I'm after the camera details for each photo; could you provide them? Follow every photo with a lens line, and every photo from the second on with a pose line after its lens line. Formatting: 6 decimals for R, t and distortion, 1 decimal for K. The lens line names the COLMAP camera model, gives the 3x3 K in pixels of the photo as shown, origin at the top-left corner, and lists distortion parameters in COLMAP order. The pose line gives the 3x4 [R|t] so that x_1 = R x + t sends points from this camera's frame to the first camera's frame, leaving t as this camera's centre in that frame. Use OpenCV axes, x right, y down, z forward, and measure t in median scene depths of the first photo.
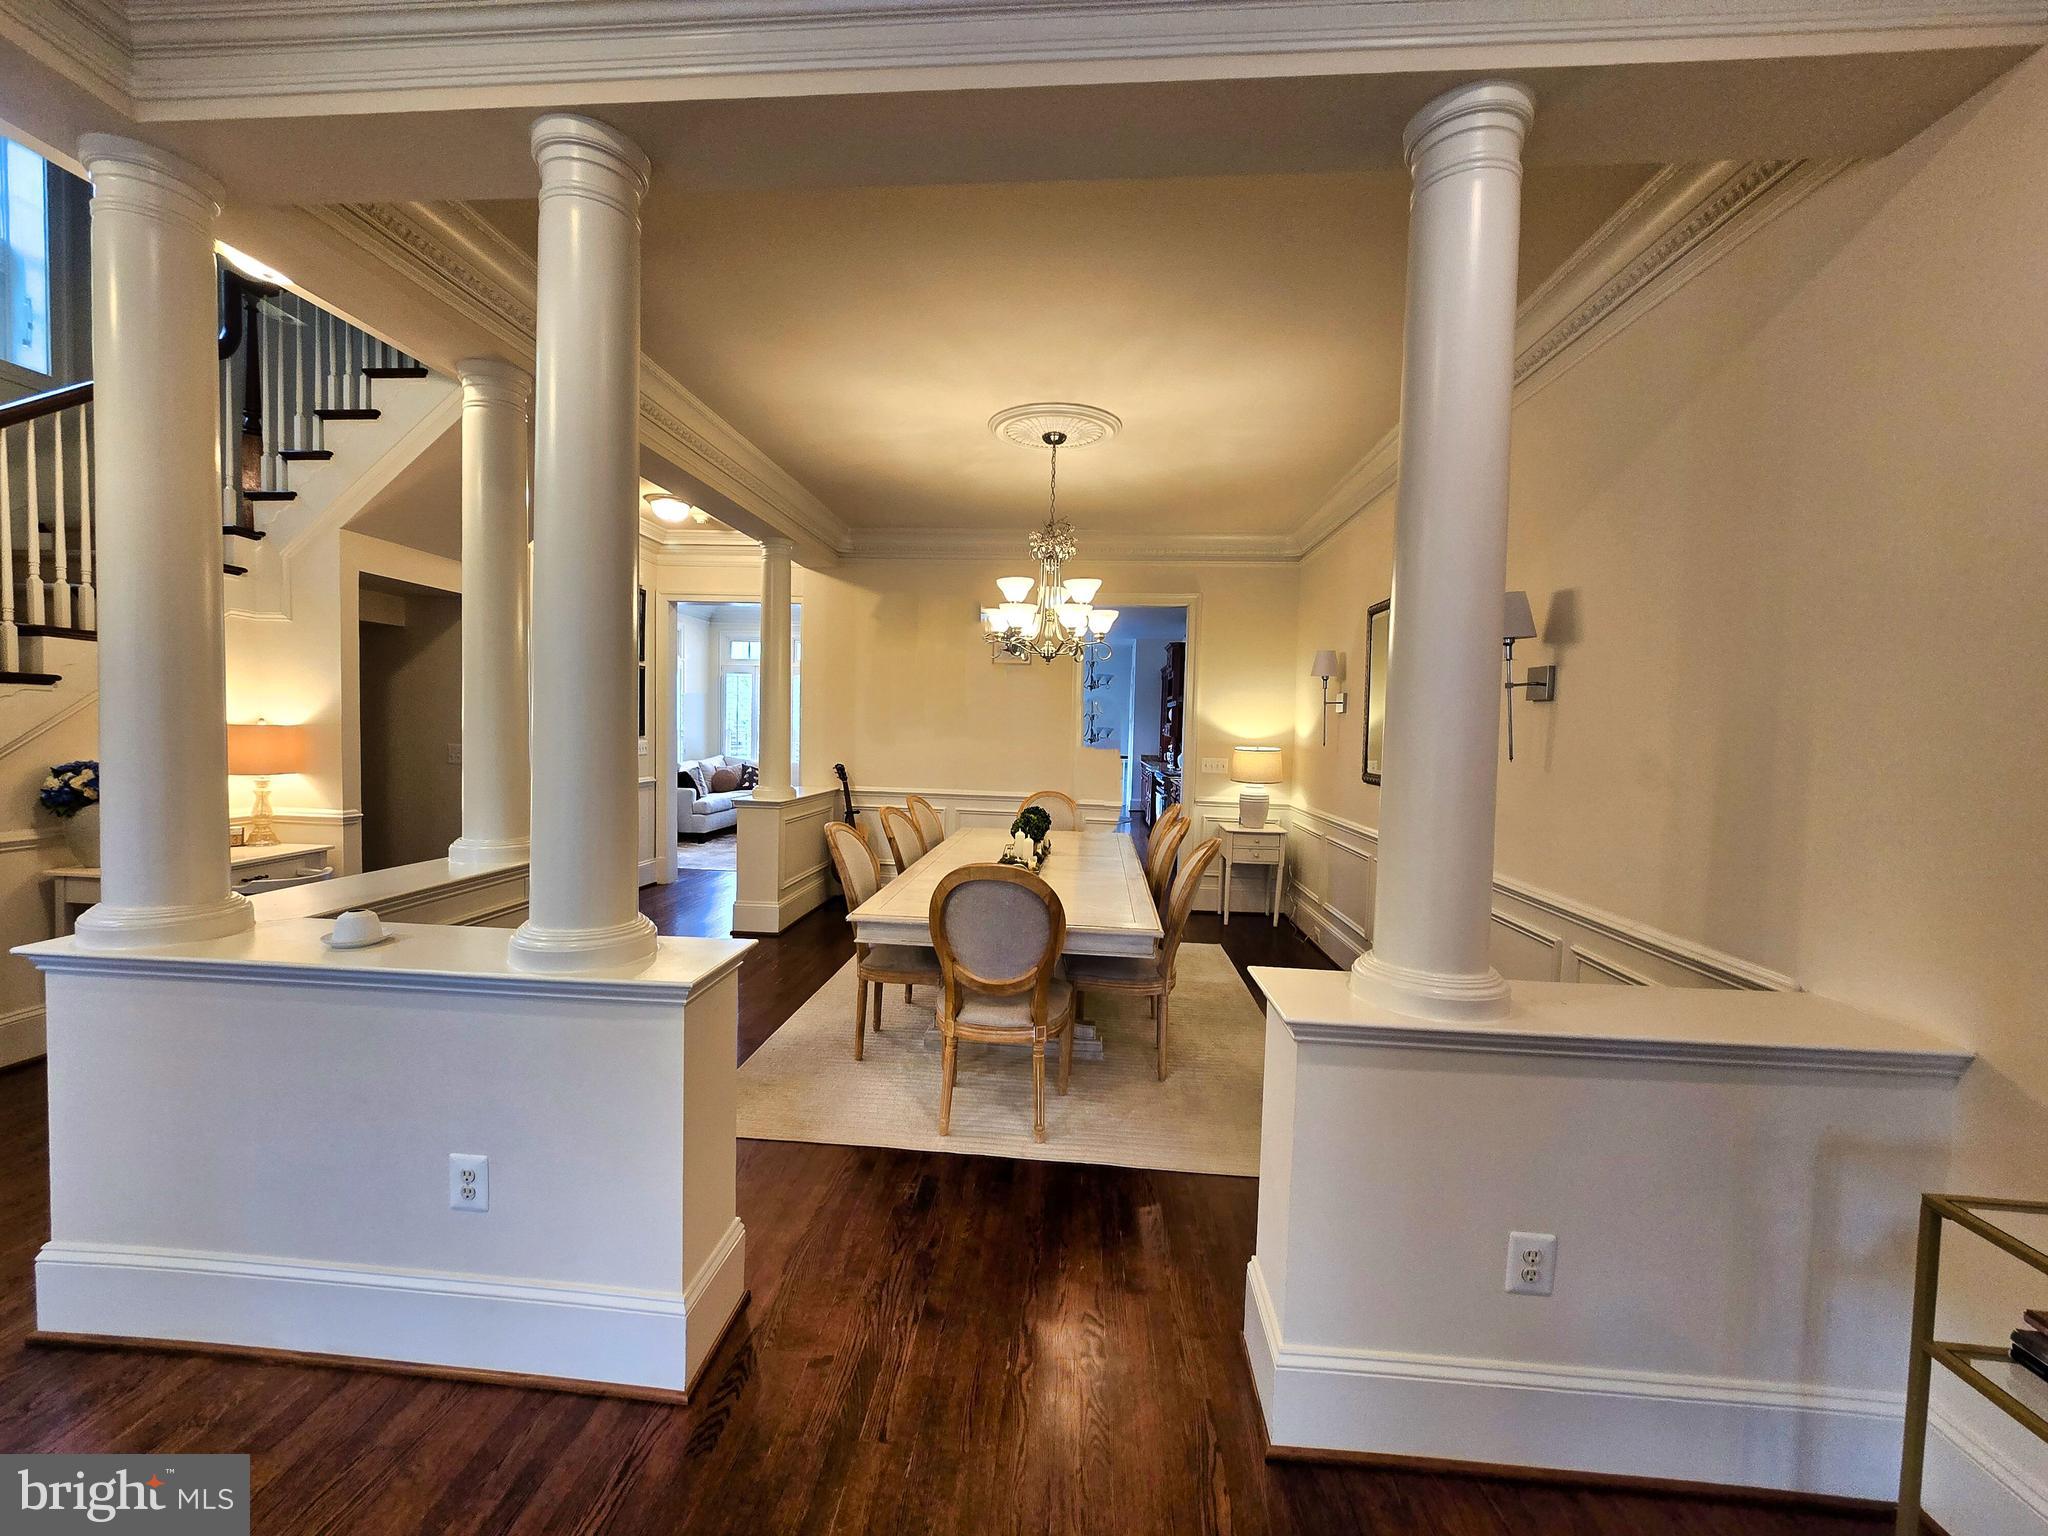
lens RADIAL K [[840.1, 0, 1024.0], [0, 840.1, 768.0], [0, 0, 1]] dist [-0.010144, 0.000268]
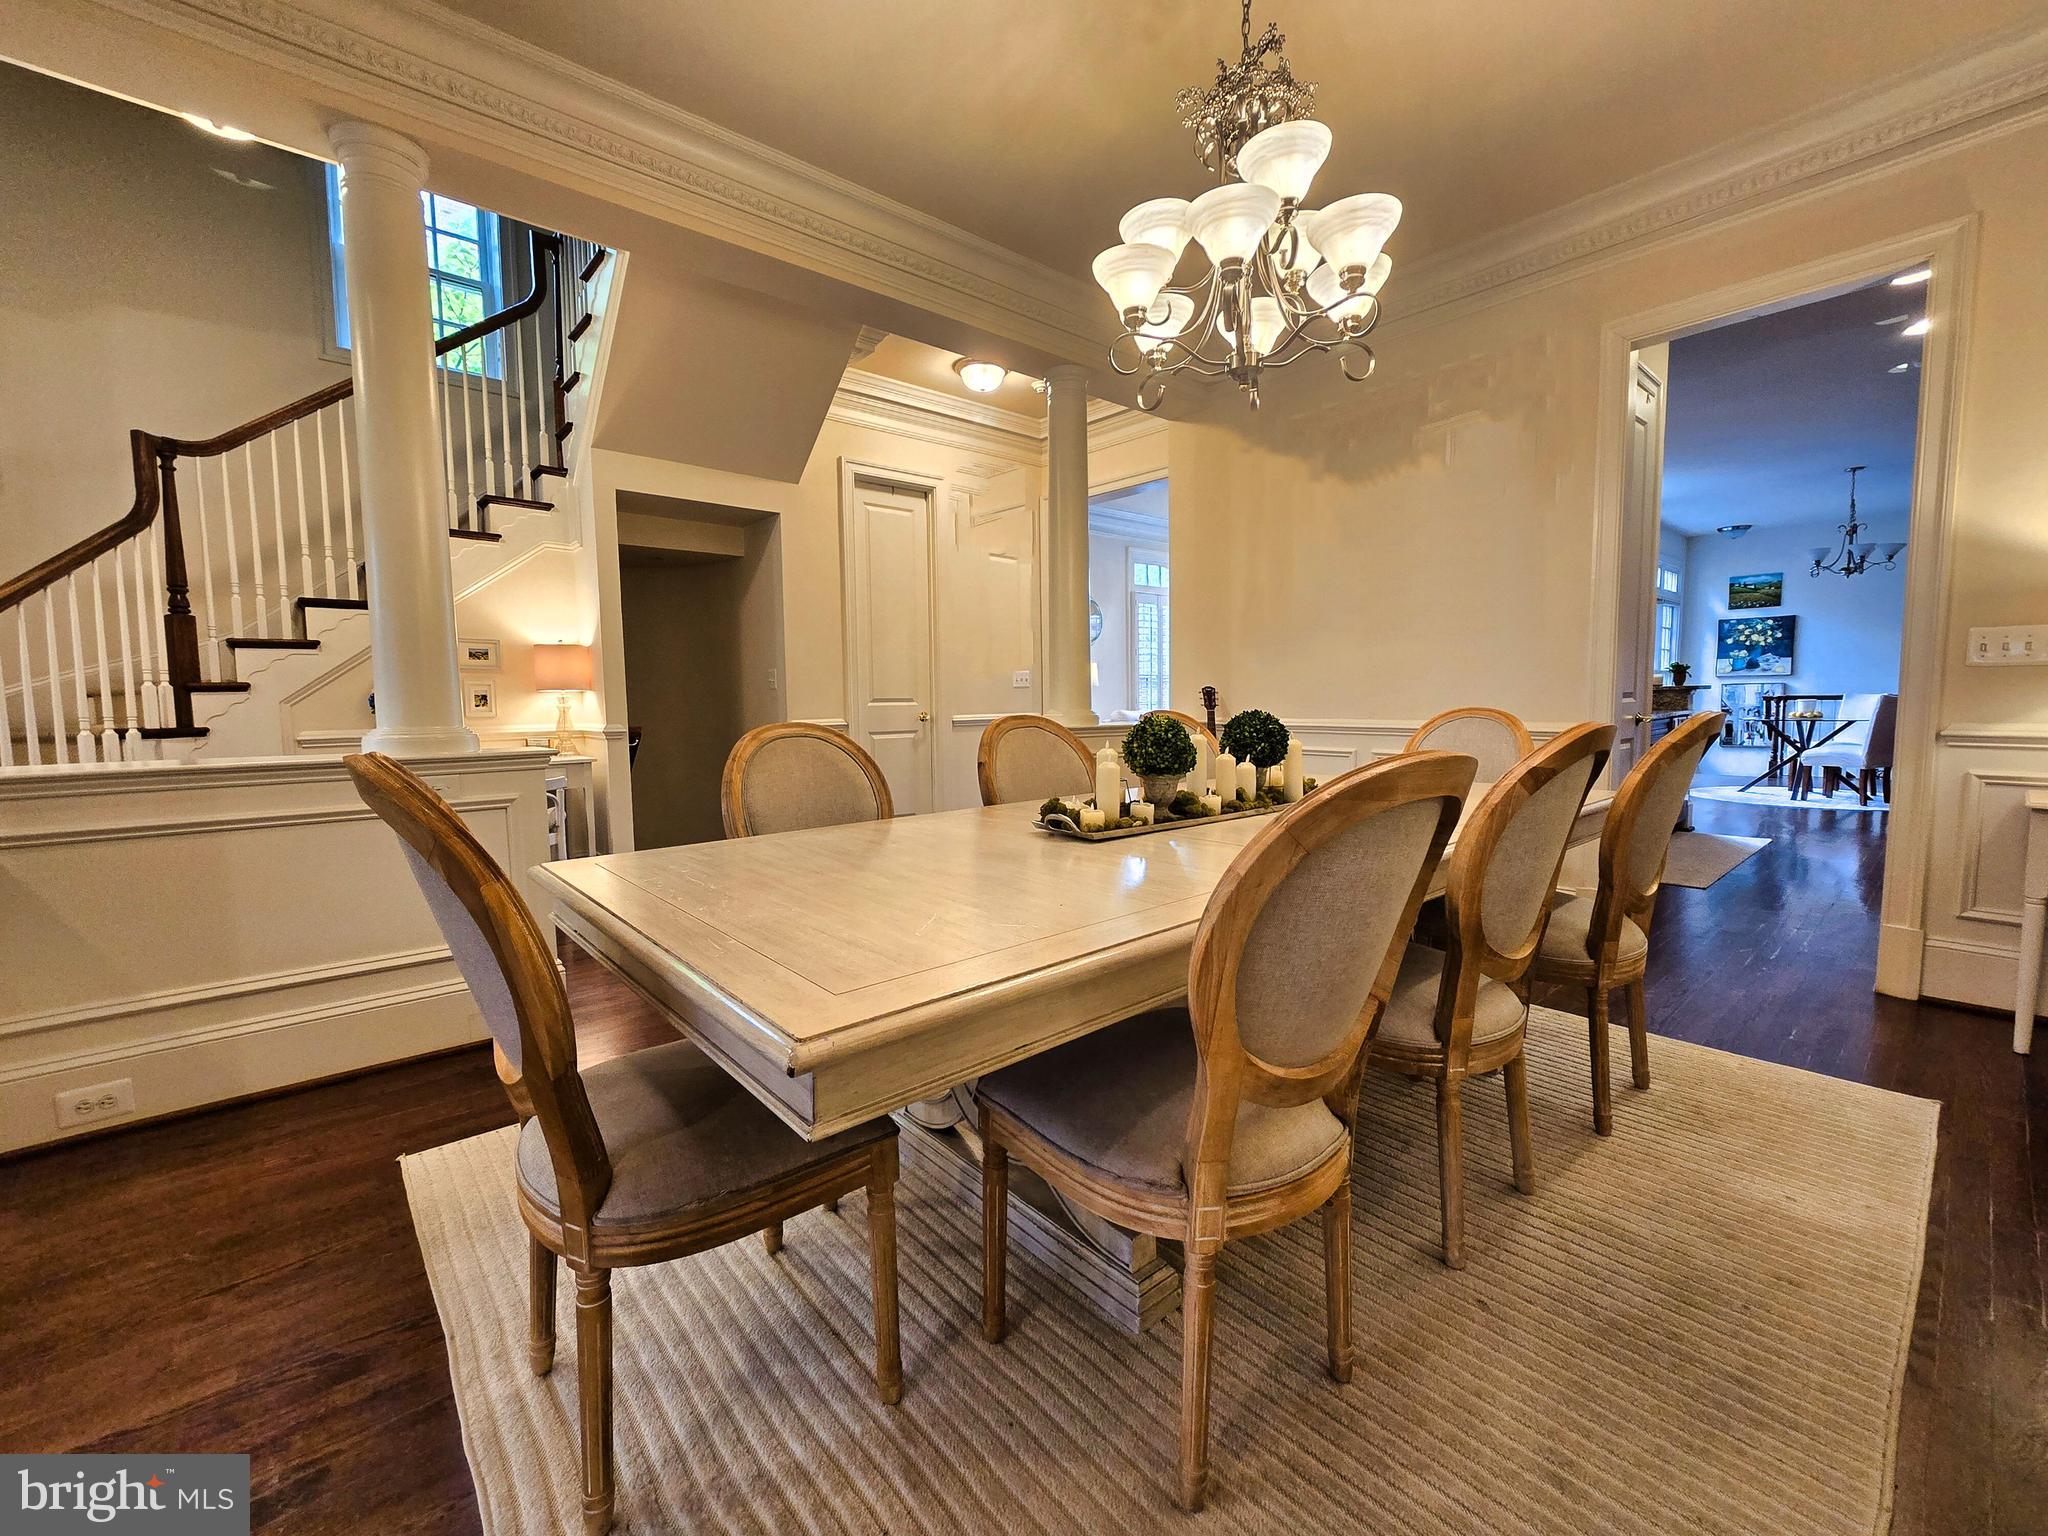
lens RADIAL K [[837.6, 0, 1024.0], [0, 837.6, 768.0], [0, 0, 1]] dist [0.001098, 0.000190]
pose [[0.708953, 0.022426, -0.704899, 0.339241], [-0.002247, 0.999561, 0.029541, 0.086351], [0.705252, -0.019359, 0.708692, 0.749000]]
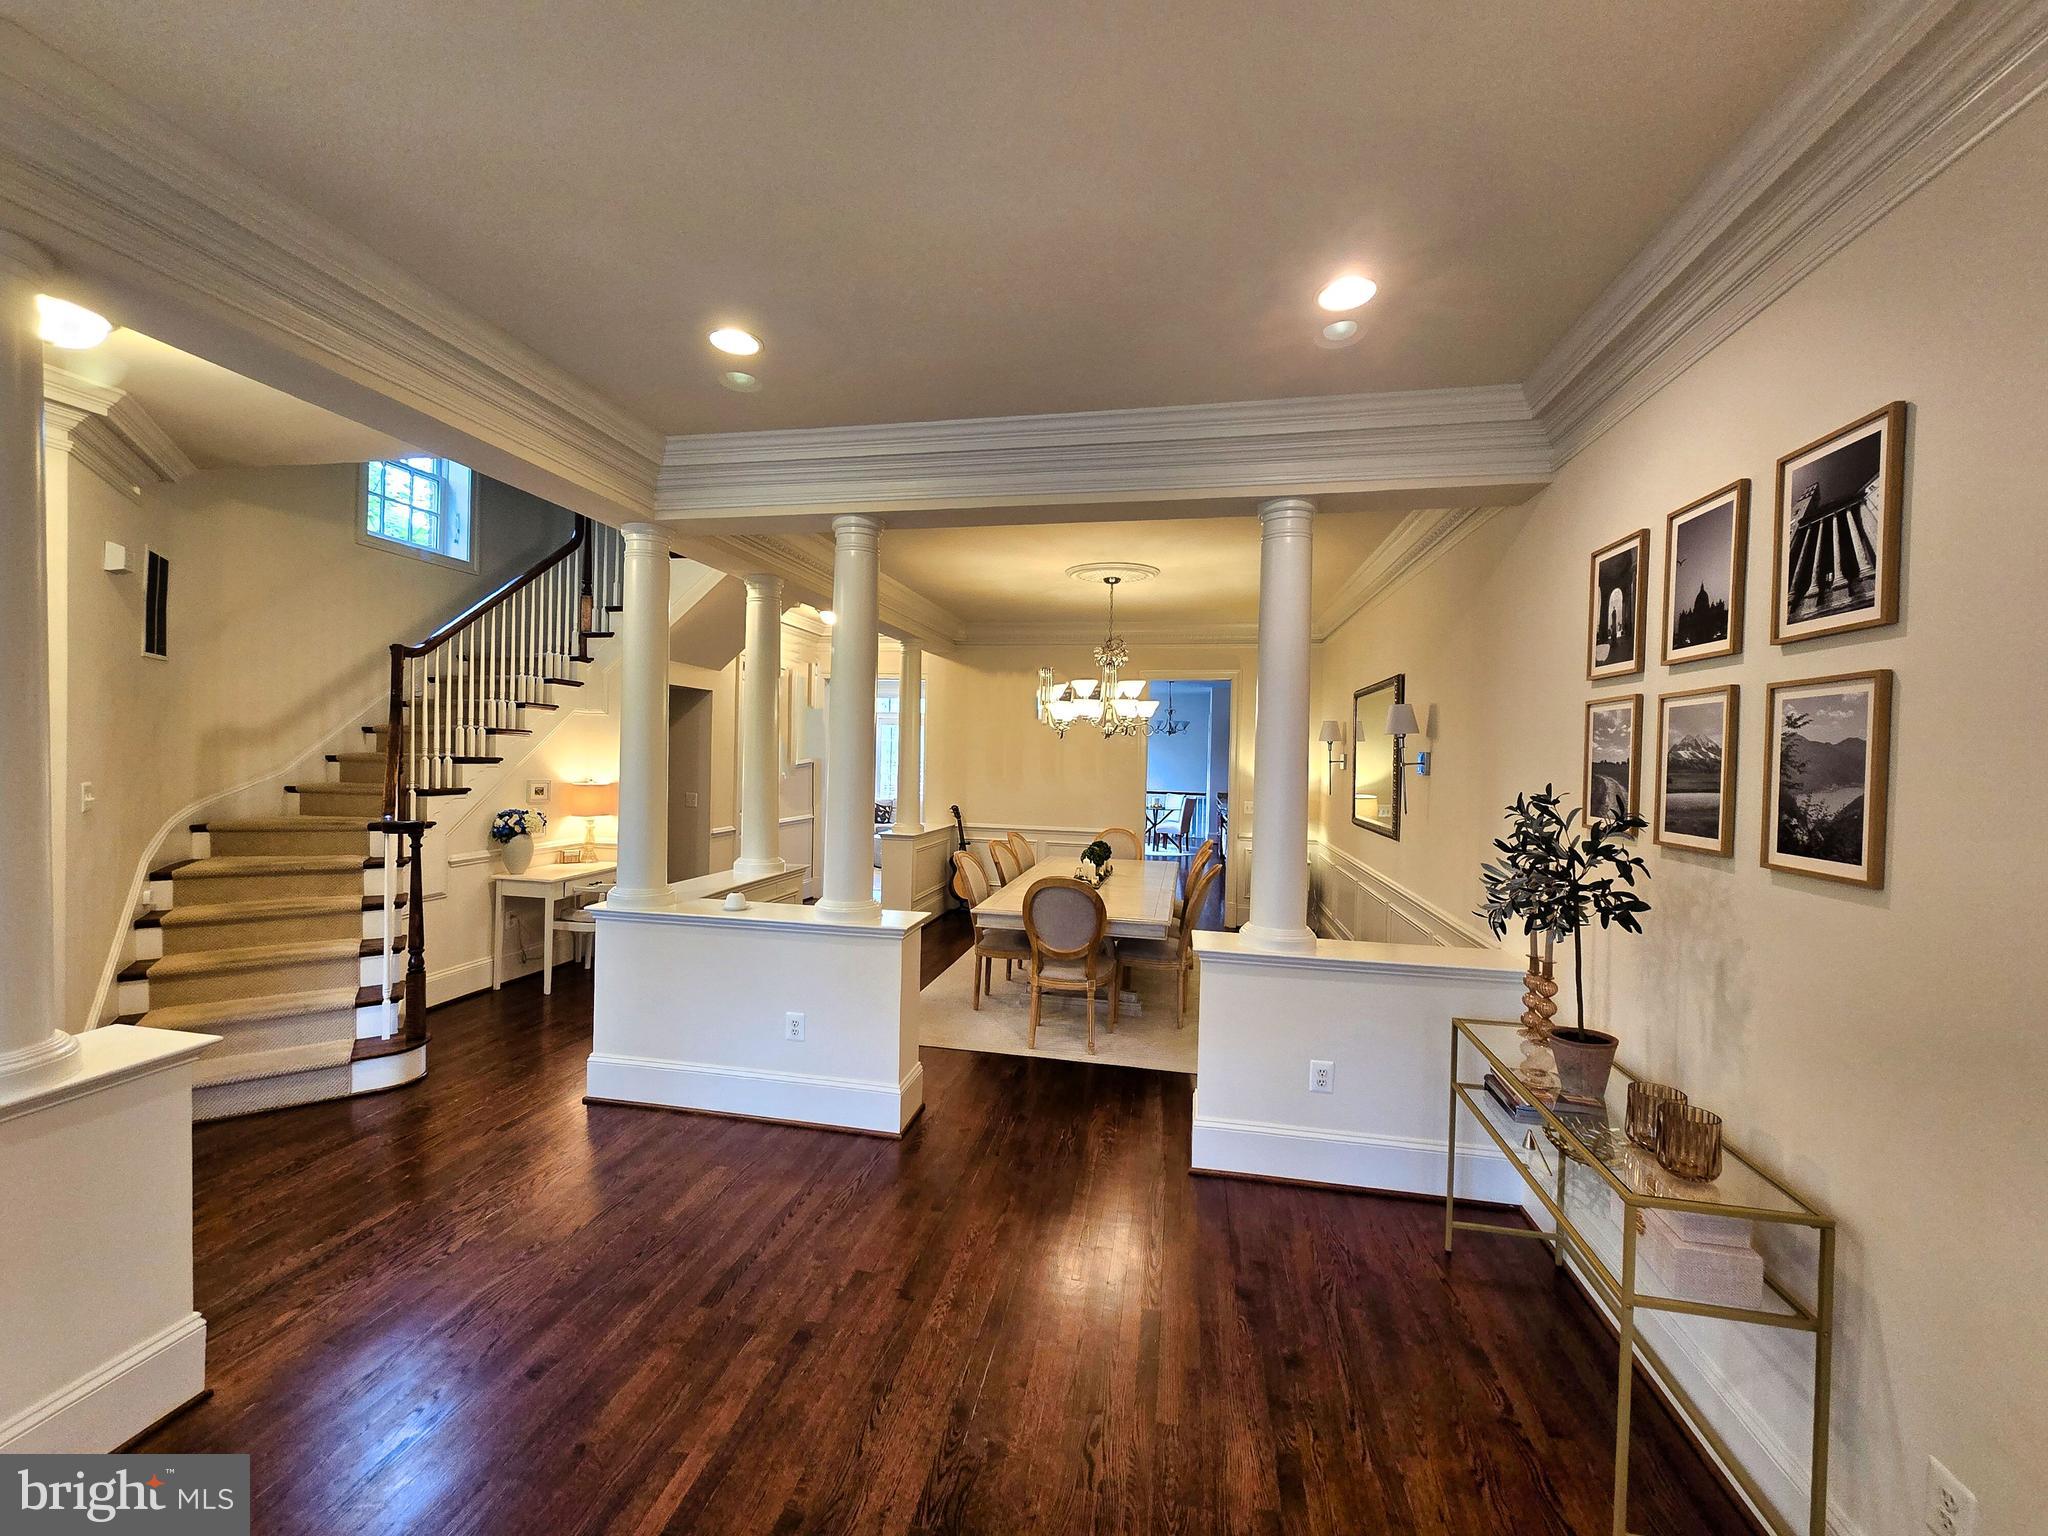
lens RADIAL K [[840.1, 0, 1024.0], [0, 840.1, 768.0], [0, 0, 1]] dist [-0.010144, 0.000268]
pose [[0.993271, -0.001671, -0.115802, 0.065198], [-0.002529, 0.999344, -0.036115, -0.031253], [0.115787, 0.036165, 0.992616, -0.514527]]
